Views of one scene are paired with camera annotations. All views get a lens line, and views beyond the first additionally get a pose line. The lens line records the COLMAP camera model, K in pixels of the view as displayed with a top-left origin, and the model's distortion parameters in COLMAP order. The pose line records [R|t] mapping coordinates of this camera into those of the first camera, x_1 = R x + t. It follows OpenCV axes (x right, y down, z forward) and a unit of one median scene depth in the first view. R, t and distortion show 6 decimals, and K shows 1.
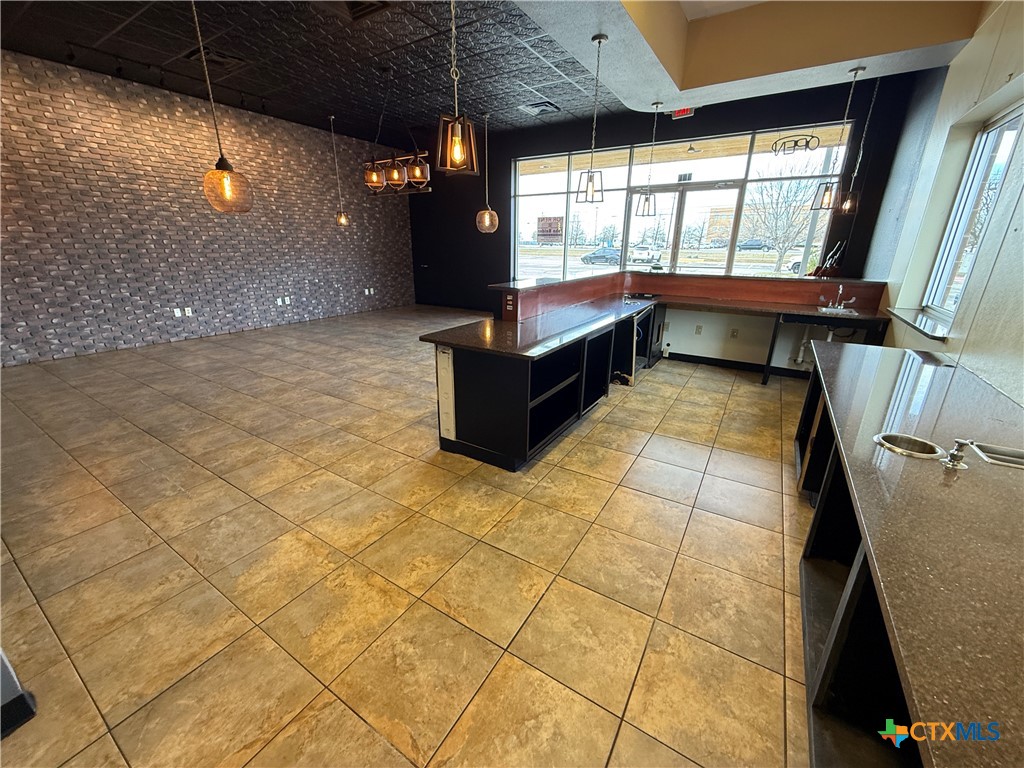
lens RADIAL K [[408.4, 0, 508.5], [0, 408.4, 384.9], [0, 0, 1]] dist [0.000592, -0.000055]
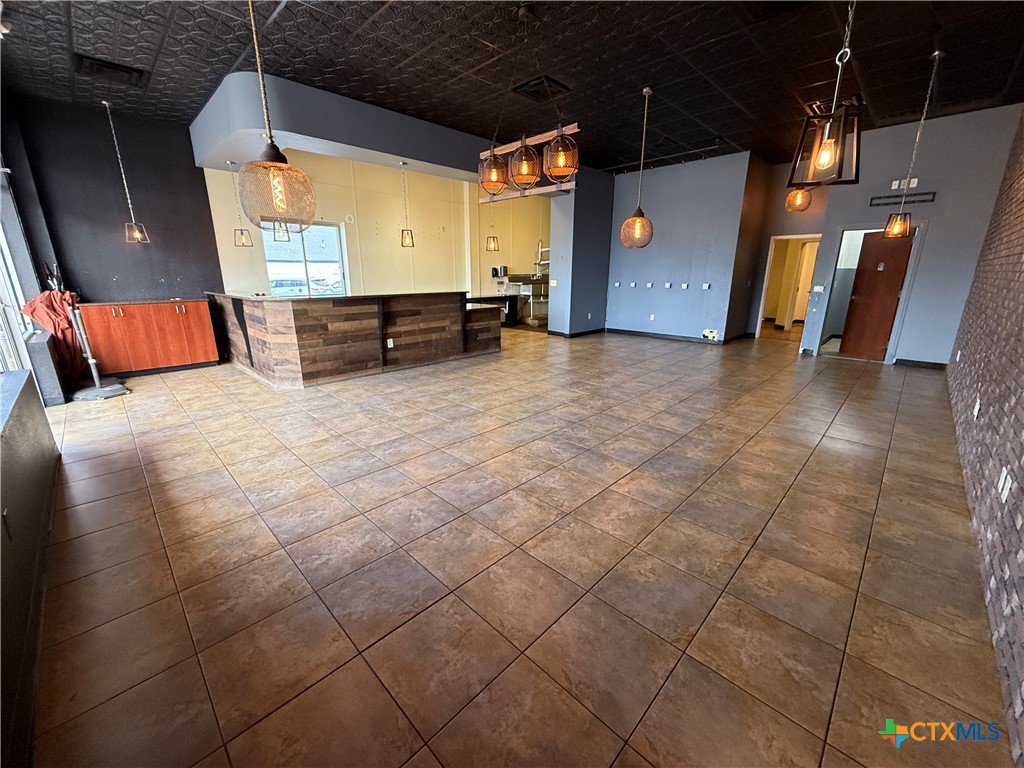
lens RADIAL K [[408.4, 0, 507.4], [0, 408.4, 385.3], [0, 0, 1]] dist [0.000592, -0.000055]
pose [[-0.977265, -0.061455, 0.202918, -0.391216], [0.064271, 0.826169, 0.559745, -0.574734], [-0.202044, 0.560061, -0.803436, 1.679103]]
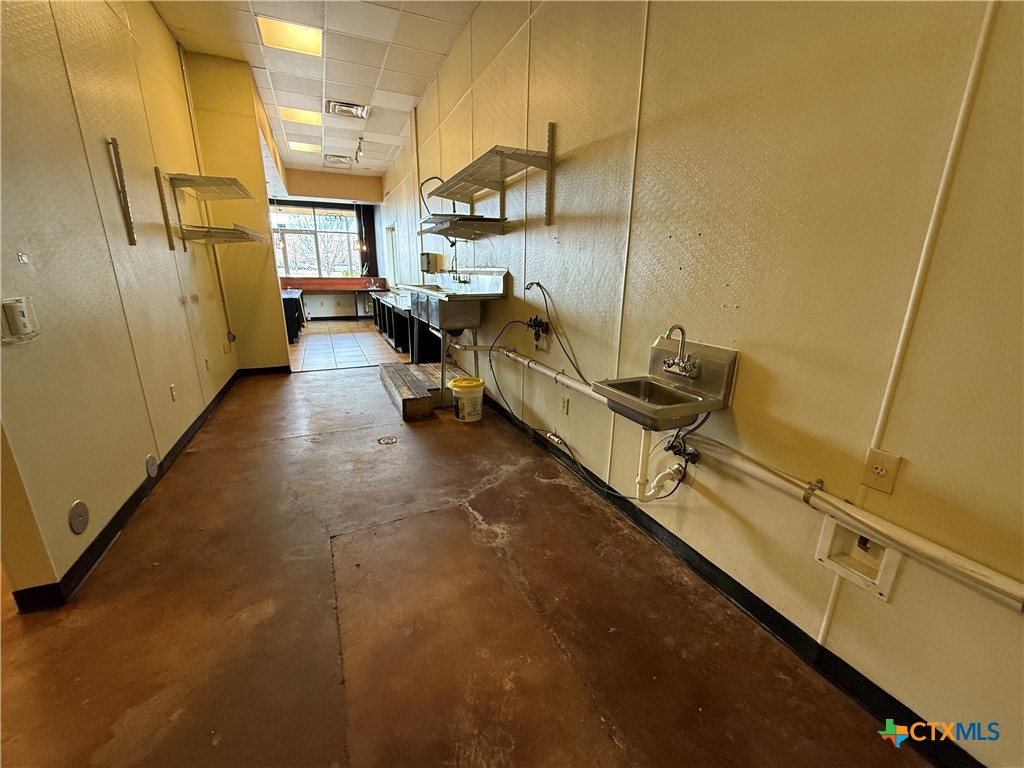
lens RADIAL K [[408.4, 0, 506.7], [0, 408.4, 380.4], [0, 0, 1]] dist [0.000592, -0.000055]
pose [[0.552948, -0.219223, 0.803859, -0.713831], [0.264265, 0.961099, 0.080326, 0.296535], [-0.790198, 0.168016, 0.589371, -0.832712]]
